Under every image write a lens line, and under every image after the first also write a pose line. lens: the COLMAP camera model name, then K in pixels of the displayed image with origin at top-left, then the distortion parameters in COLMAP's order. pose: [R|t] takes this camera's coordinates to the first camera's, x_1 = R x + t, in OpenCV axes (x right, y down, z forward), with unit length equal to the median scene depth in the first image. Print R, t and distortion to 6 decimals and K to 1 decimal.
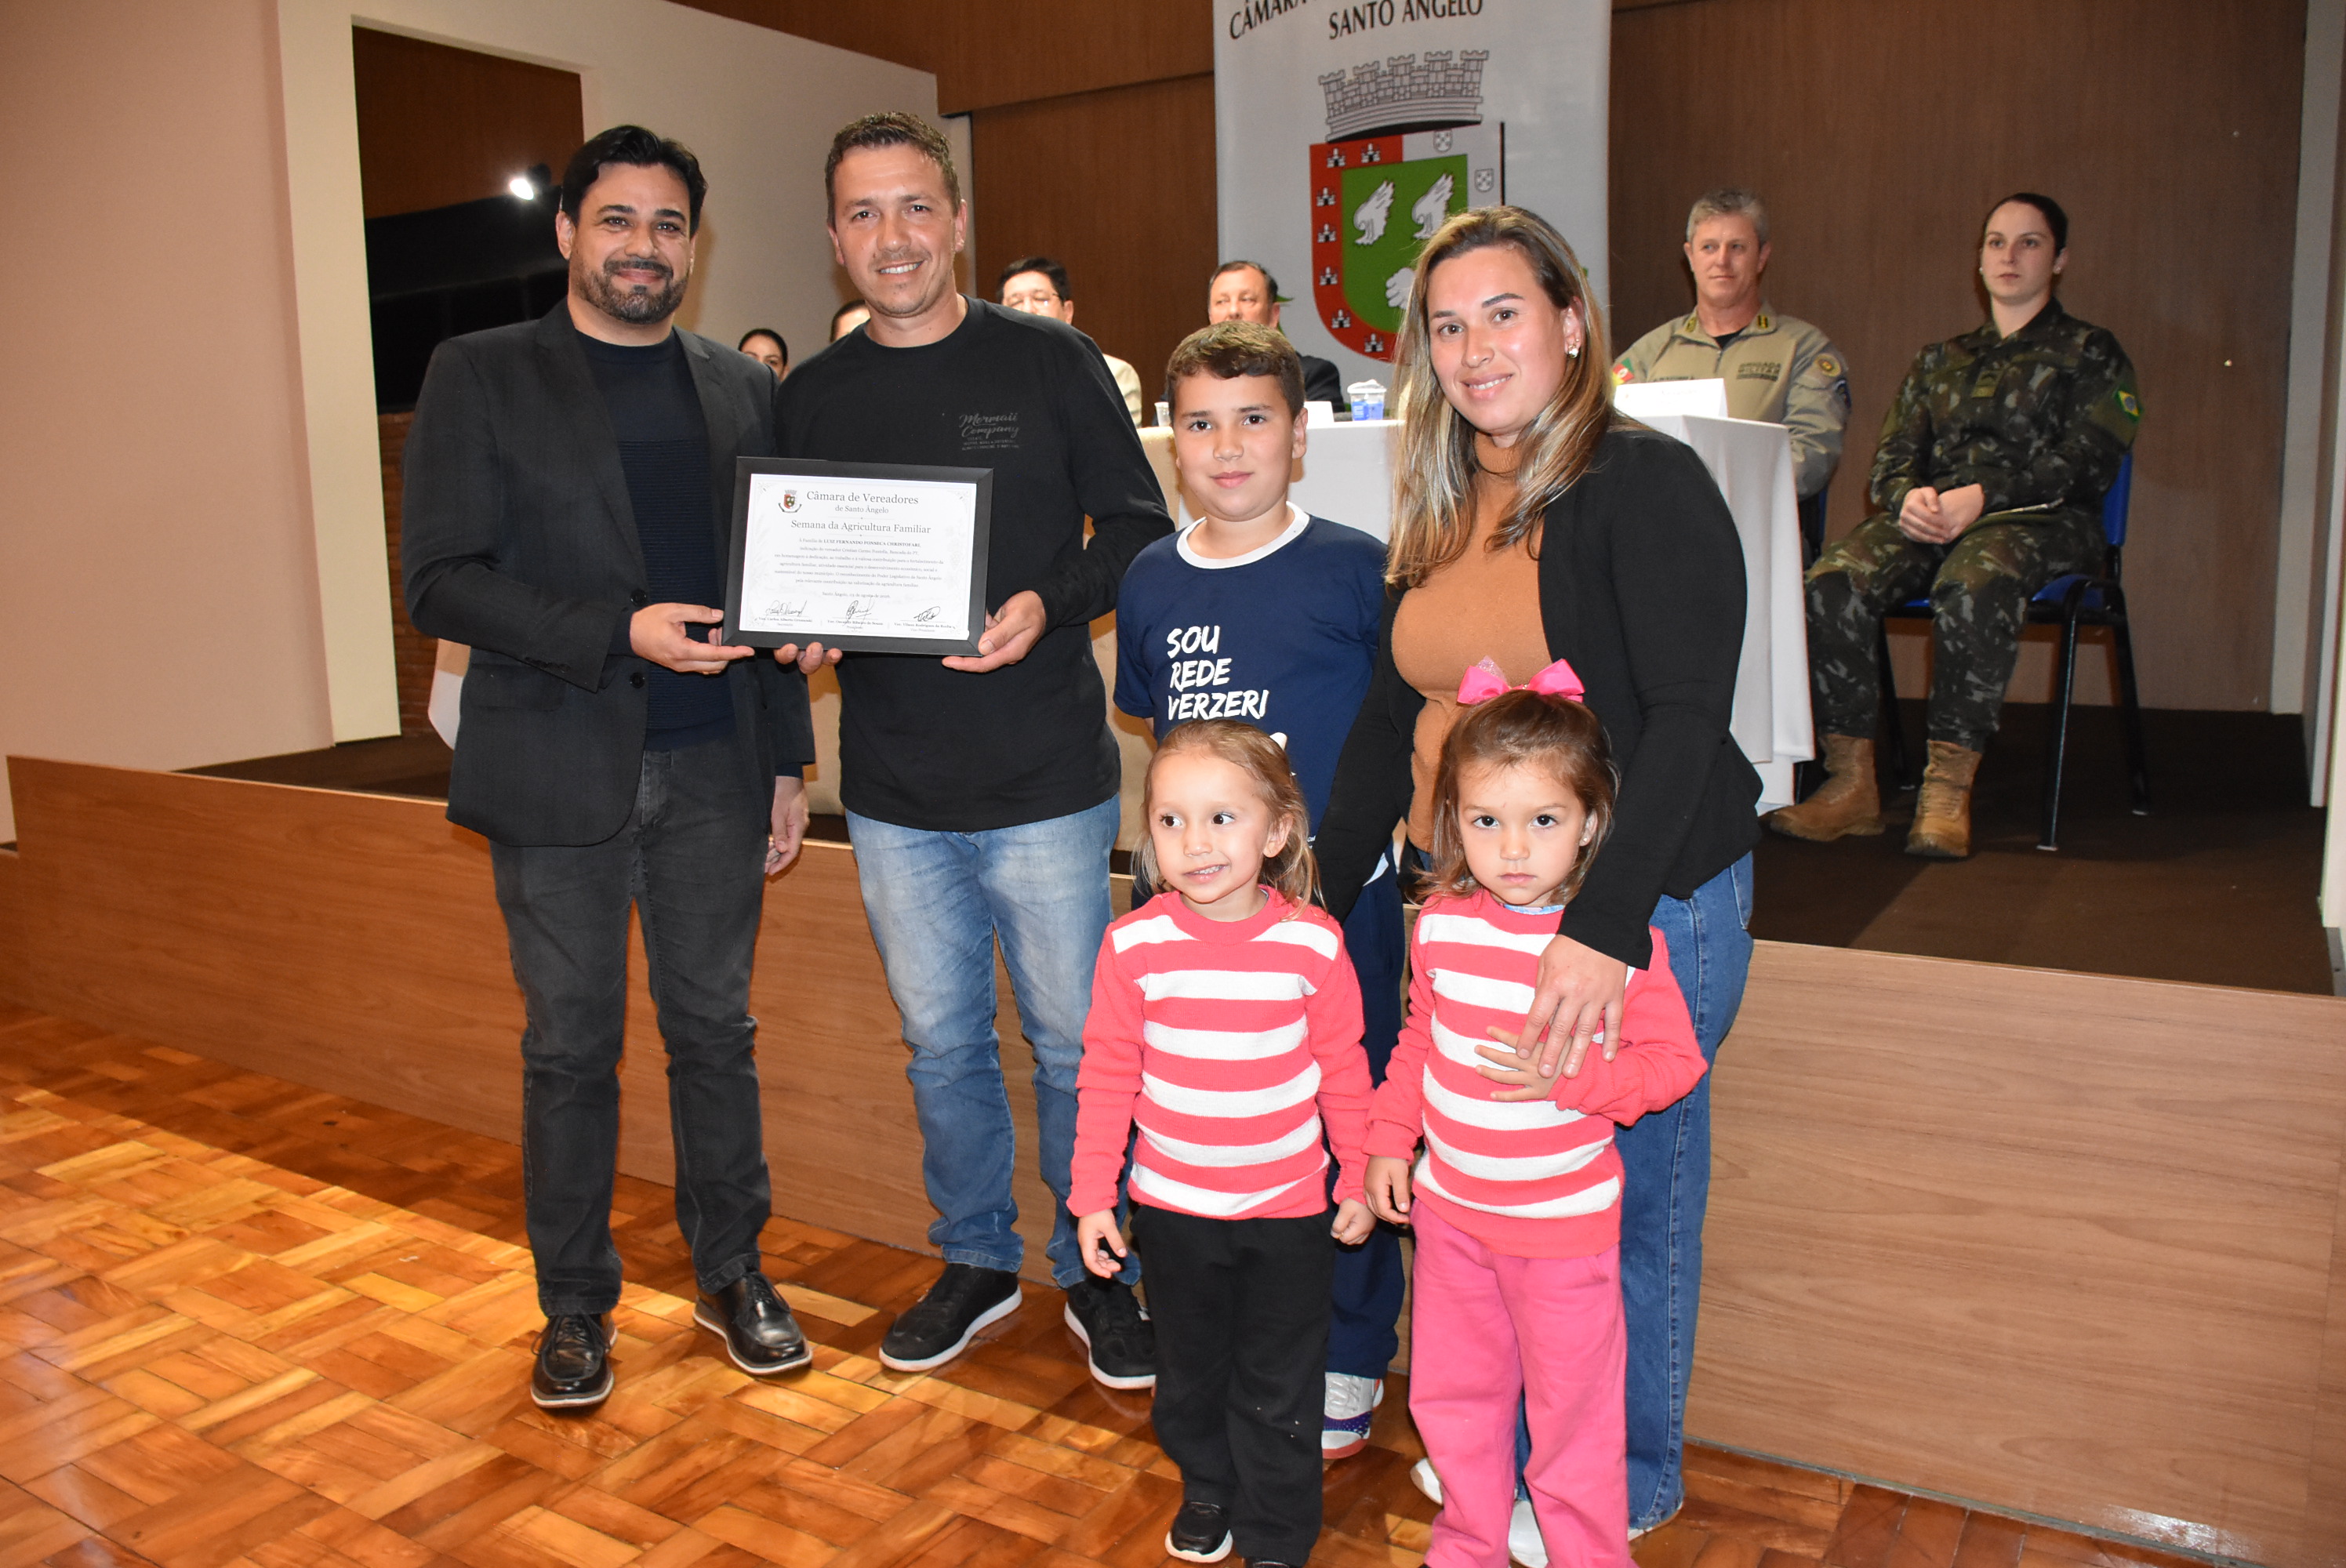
lens RADIAL K [[1886.0, 0, 1168.7], [0, 1886.0, 774.9], [0, 0, 1]] dist [-0.144191, 0.108911]
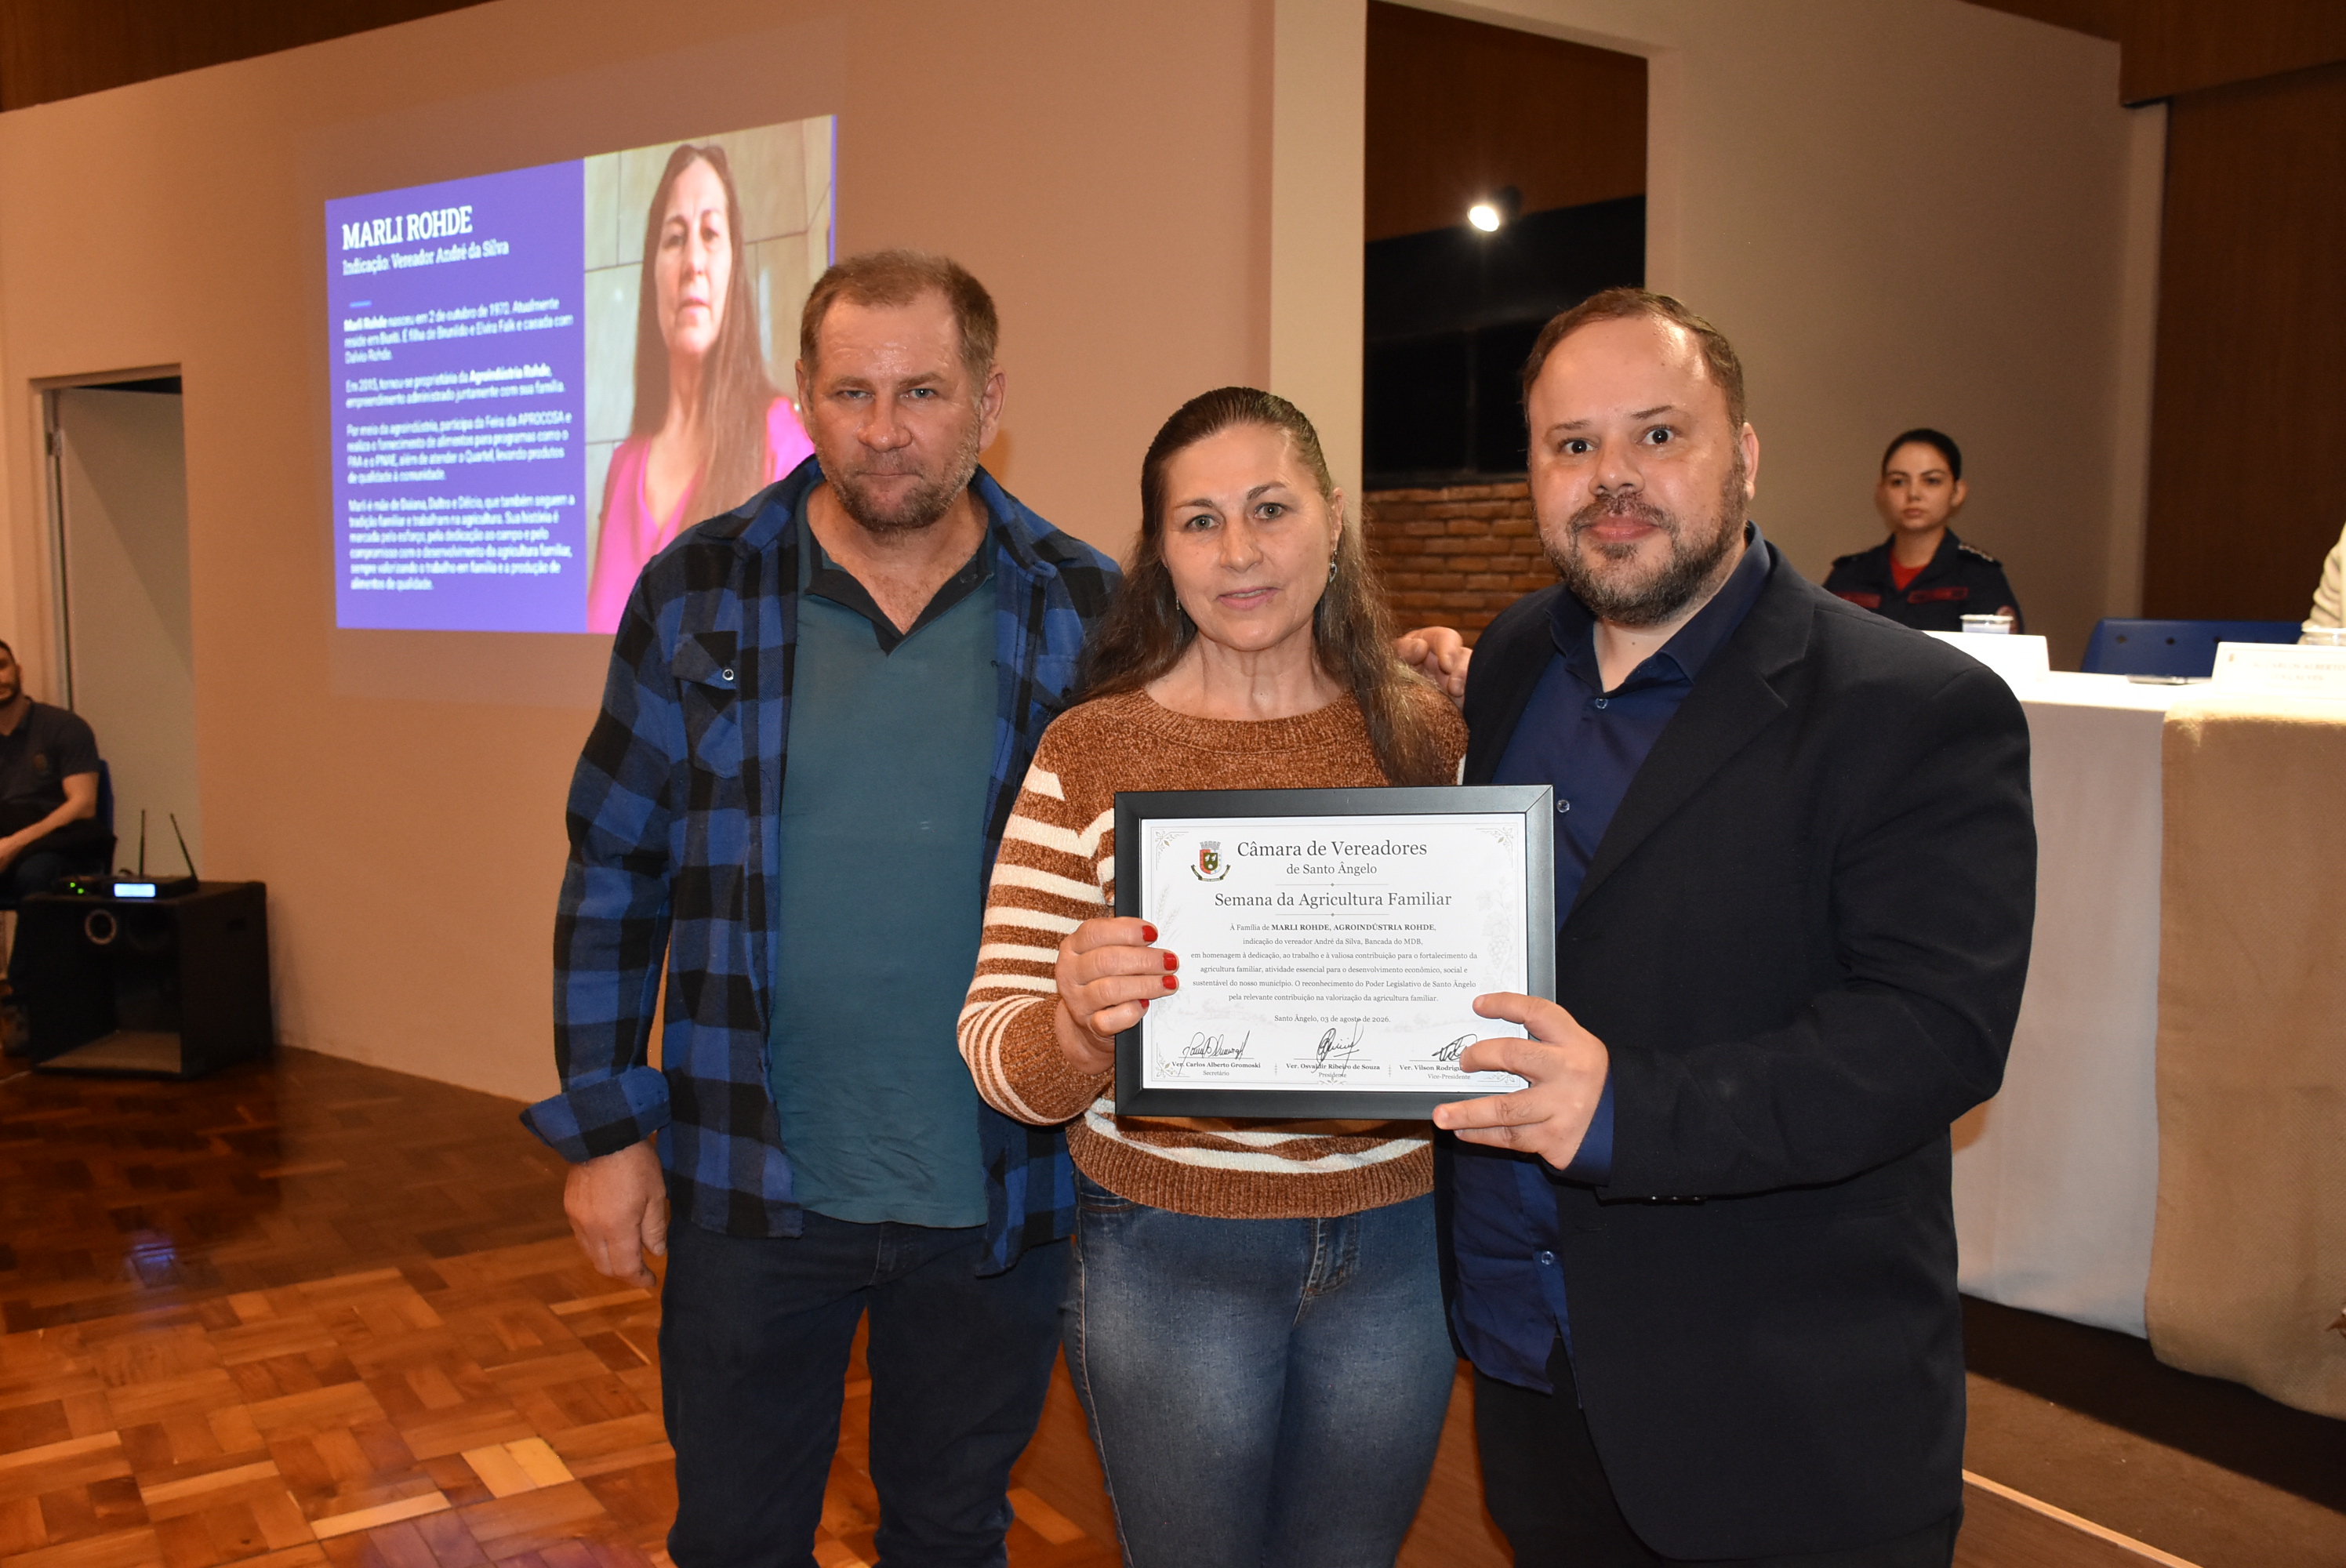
lens RADIAL K [[2064.2, 0, 1121.6], [0, 2064.2, 743.3], [0, 0, 1]] dist [-0.042566, -0.017409]
pose [[0.909567, 0.064232, -0.410562, -0.271607], [-0.085943, 0.995698, -0.034625, -0.123179], [0.406572, 0.066779, 0.911175, 0.356316]]
